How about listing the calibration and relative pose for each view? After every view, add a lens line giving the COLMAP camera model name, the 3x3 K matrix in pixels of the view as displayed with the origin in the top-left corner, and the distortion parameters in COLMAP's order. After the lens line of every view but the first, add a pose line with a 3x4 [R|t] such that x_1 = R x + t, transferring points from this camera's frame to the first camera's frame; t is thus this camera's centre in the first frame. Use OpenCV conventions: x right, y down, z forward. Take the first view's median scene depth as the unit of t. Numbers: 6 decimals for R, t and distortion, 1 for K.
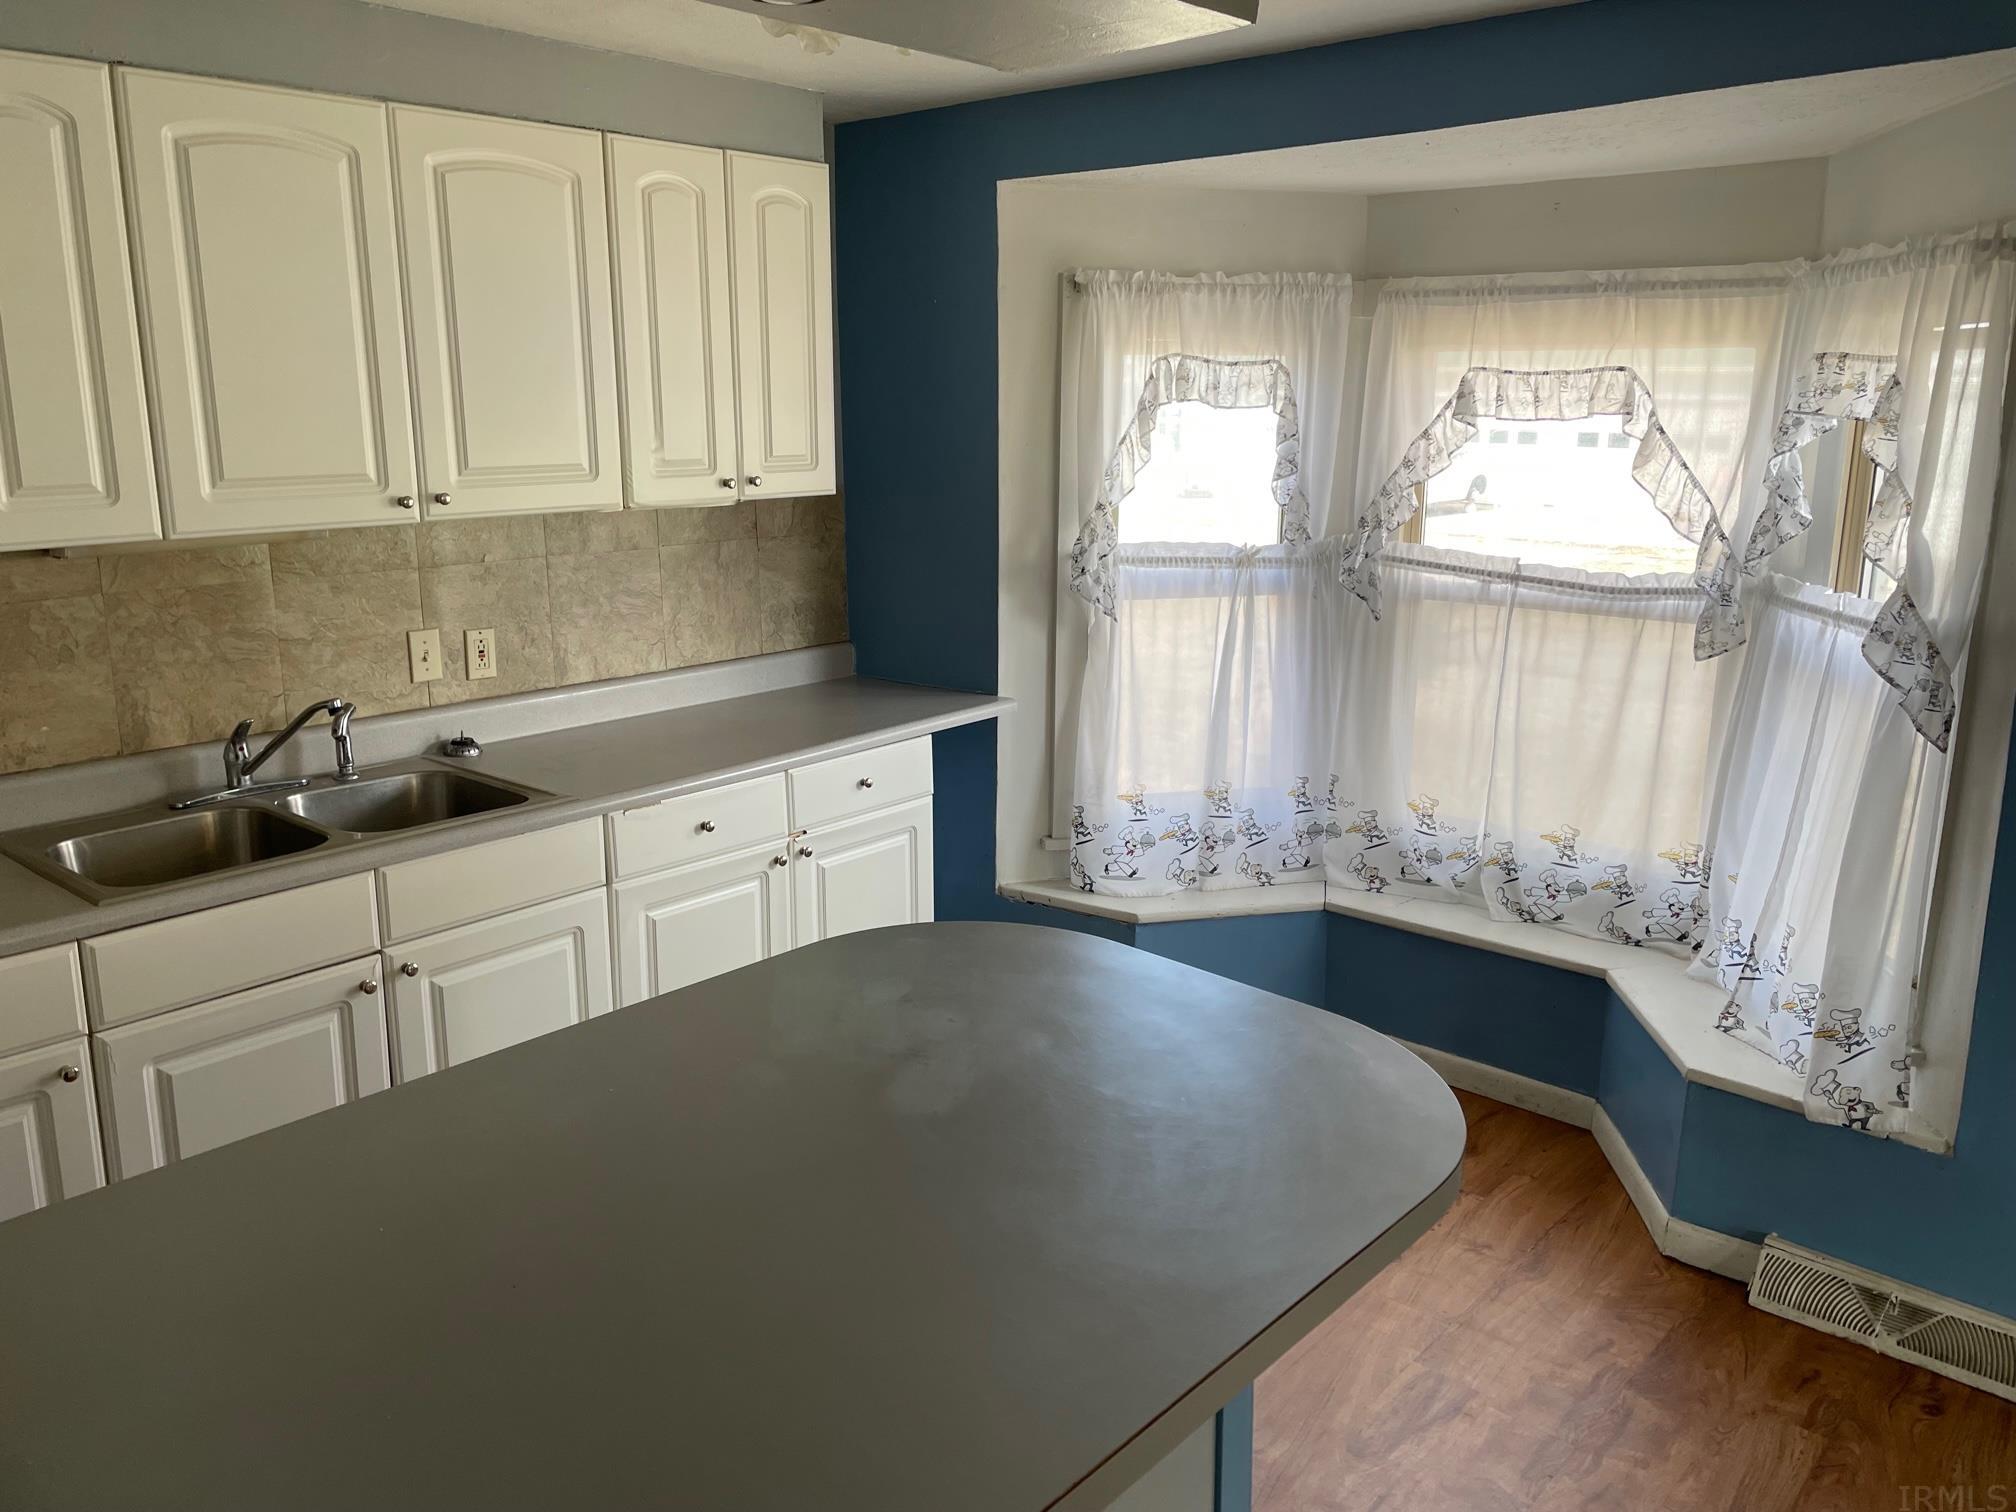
lens RADIAL K [[1516.3, 0, 1023.4], [0, 1516.3, 755.1], [0, 0, 1]] dist [0.013462, -0.023069]
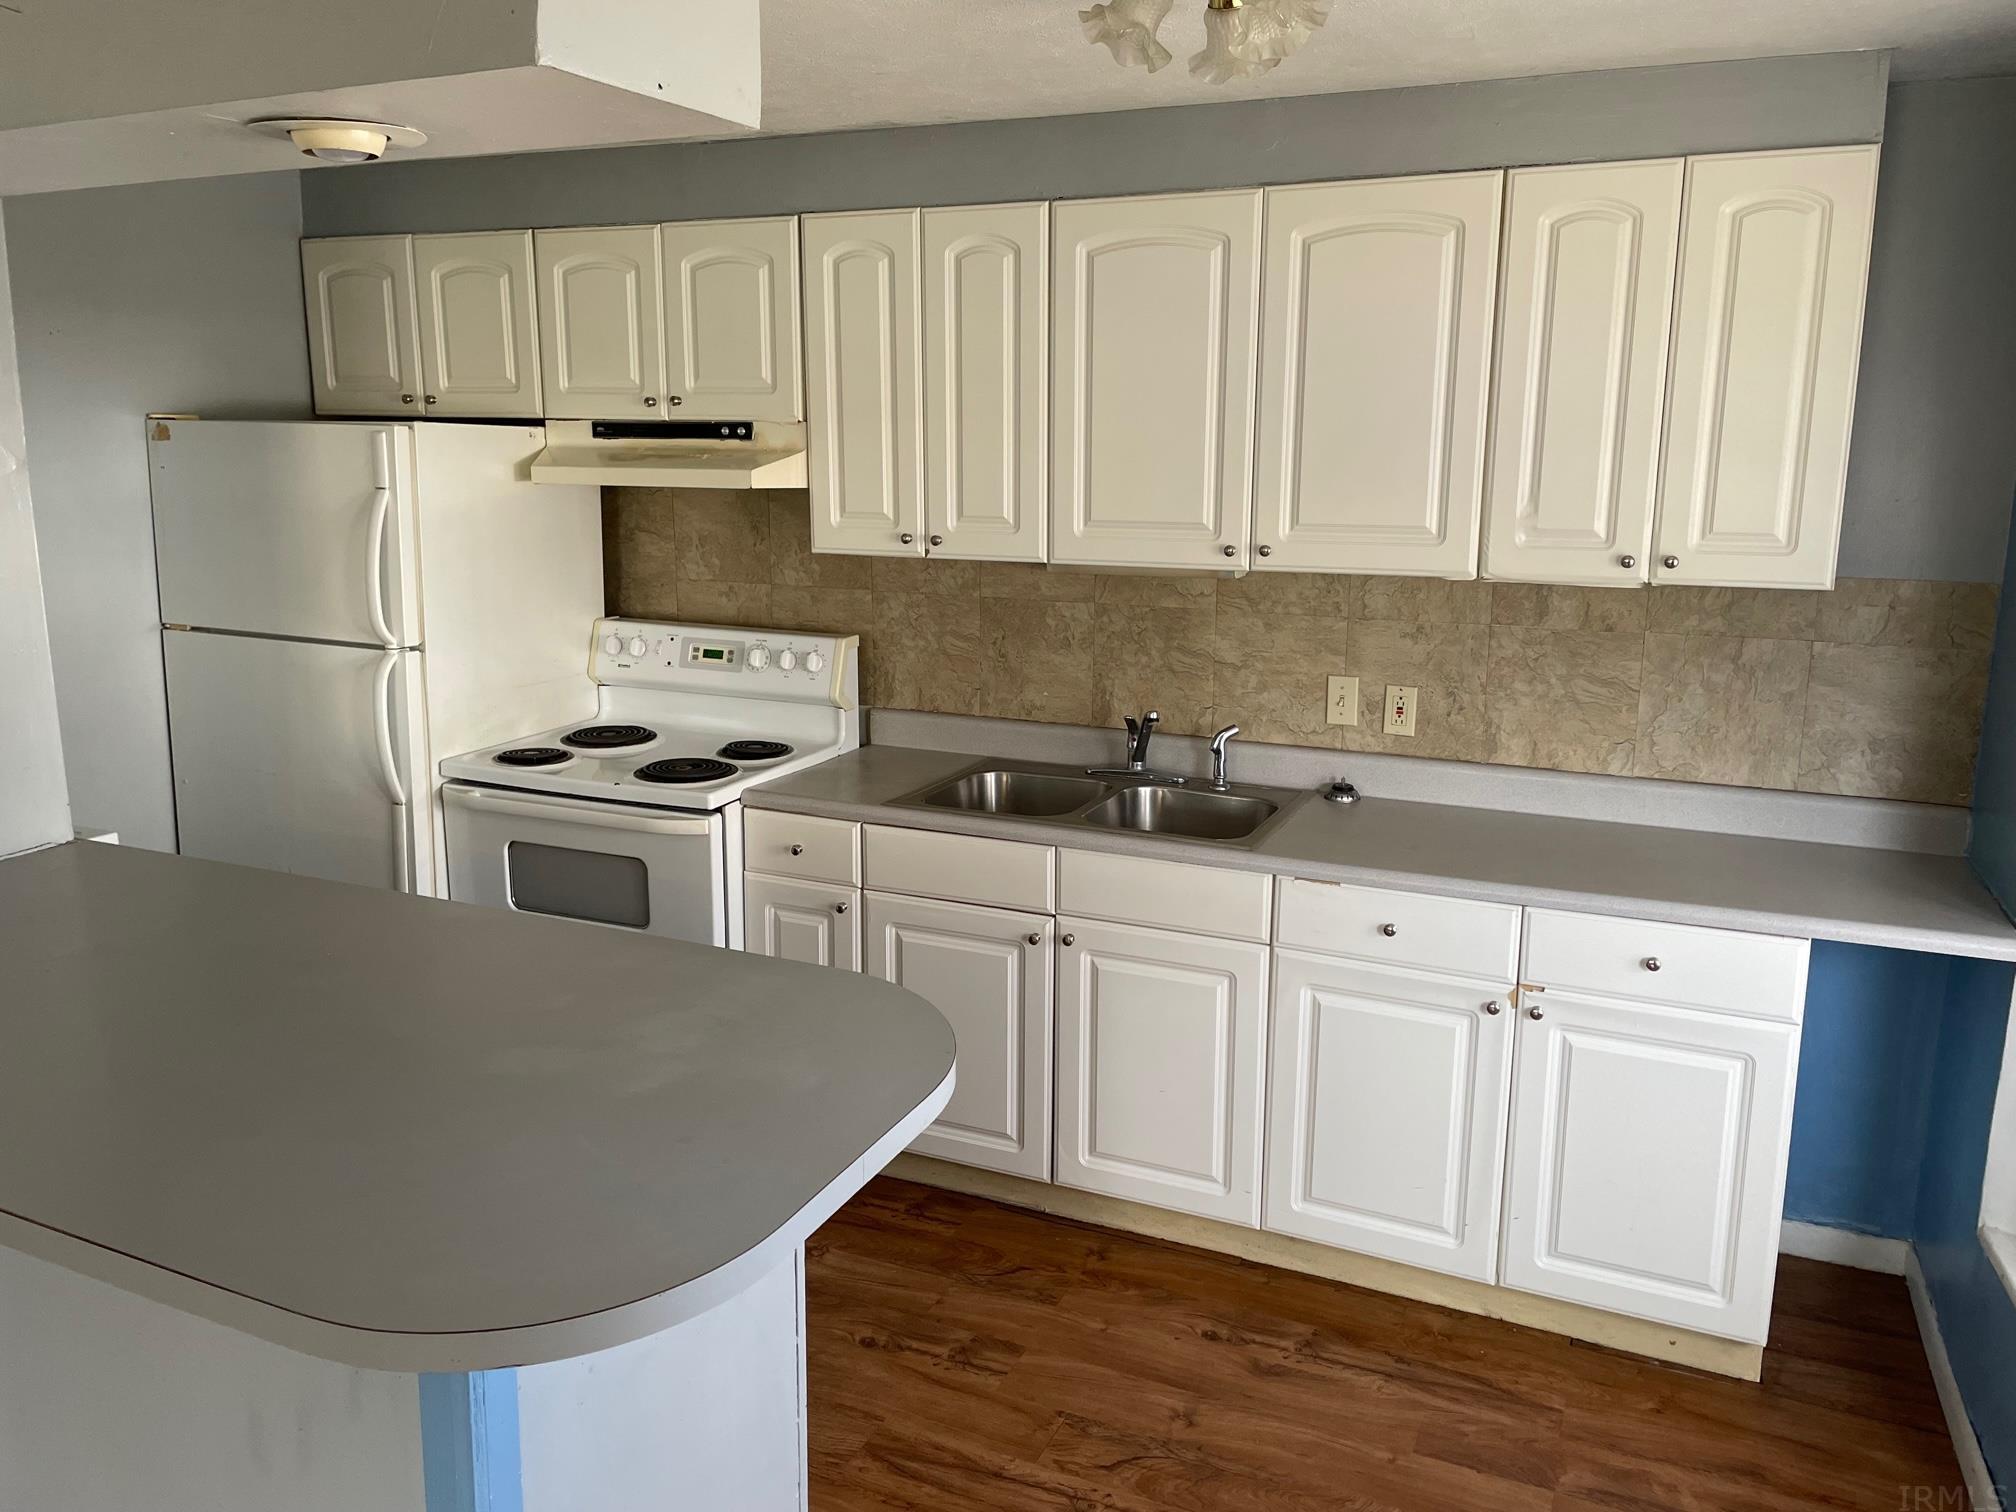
lens RADIAL K [[1516.3, 0, 1022.4], [0, 1516.3, 754.8], [0, 0, 1]] dist [0.013462, -0.023069]
pose [[0.249355, 0.195735, -0.948425, 0.543600], [-0.223364, 0.964579, 0.140343, -0.124923], [0.942301, 0.176849, 0.284243, 0.493024]]
